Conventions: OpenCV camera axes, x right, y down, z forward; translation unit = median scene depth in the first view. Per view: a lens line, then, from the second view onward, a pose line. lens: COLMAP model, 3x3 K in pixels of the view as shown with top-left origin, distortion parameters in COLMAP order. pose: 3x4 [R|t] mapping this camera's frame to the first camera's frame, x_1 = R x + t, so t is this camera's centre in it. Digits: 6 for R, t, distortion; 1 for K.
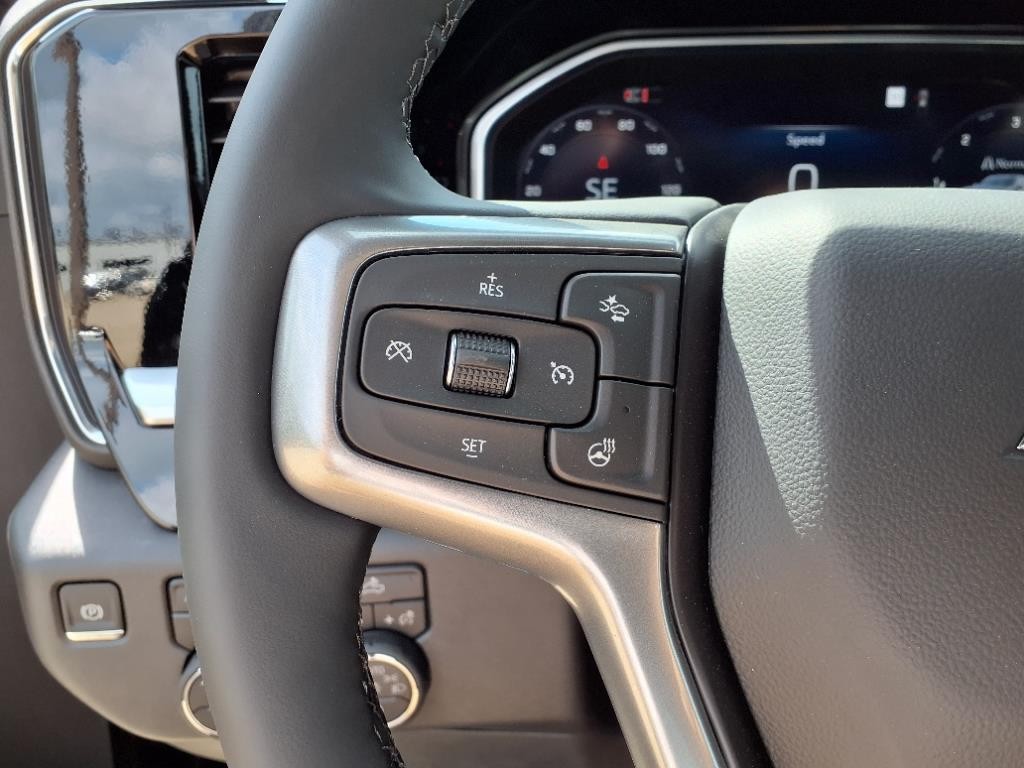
lens RADIAL K [[921.5, 0, 540.4], [0, 921.5, 382.6], [0, 0, 1]] dist [0.170969, -0.346075]
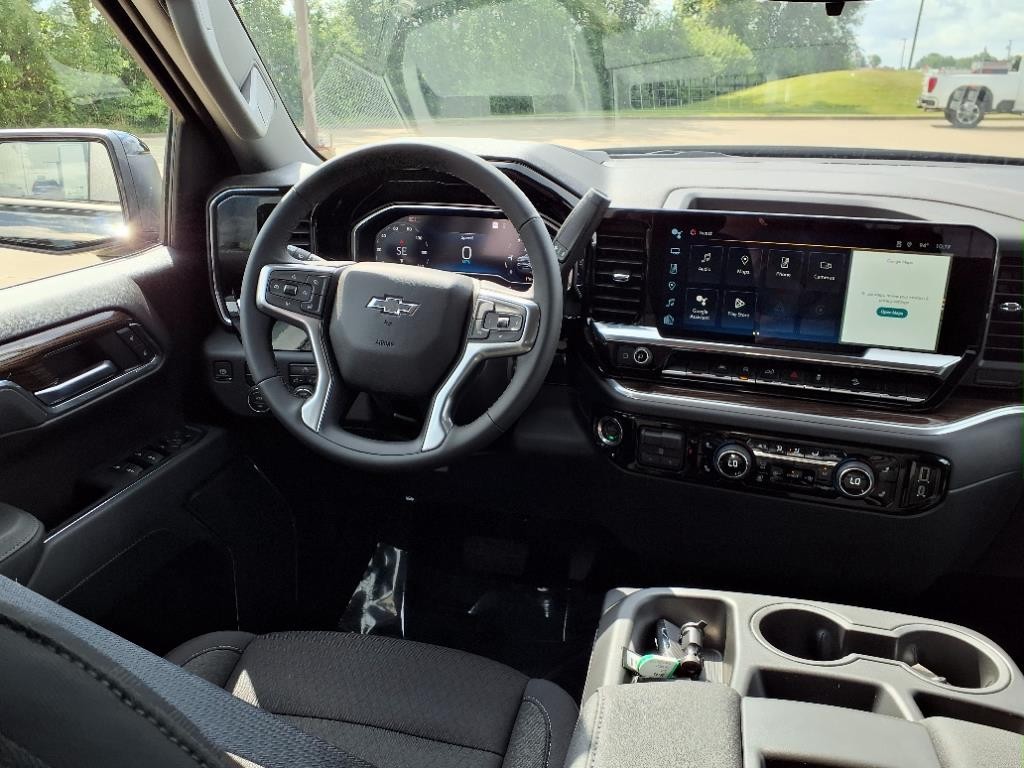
lens RADIAL K [[921.5, 0, 540.4], [0, 921.5, 382.6], [0, 0, 1]] dist [0.170969, -0.346075]
pose [[0.991147, 0.051763, -0.122264, 2.203539], [-0.054307, 0.998370, -0.017567, 0.573479], [0.121155, 0.024052, 0.992342, -4.548397]]
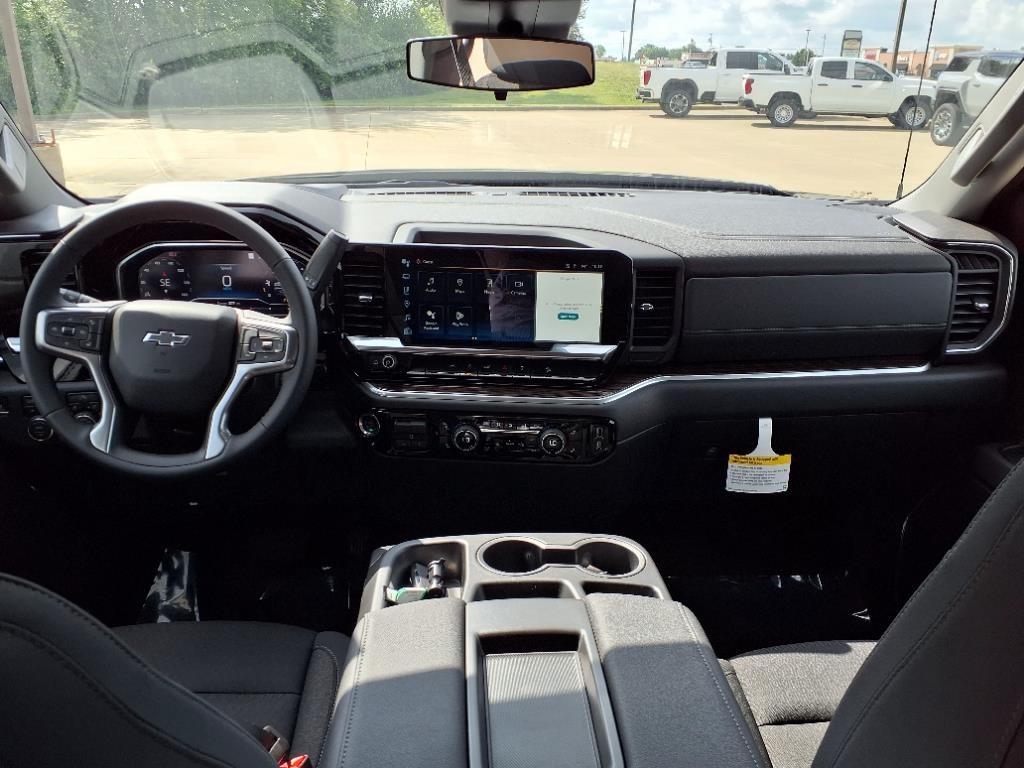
lens RADIAL K [[921.5, 0, 540.4], [0, 921.5, 382.6], [0, 0, 1]] dist [0.170969, -0.346075]
pose [[0.992409, -0.040508, 0.116122, 2.448433], [0.040754, 0.999169, 0.000254, 0.475911], [-0.116036, 0.004480, 0.993235, -5.996875]]
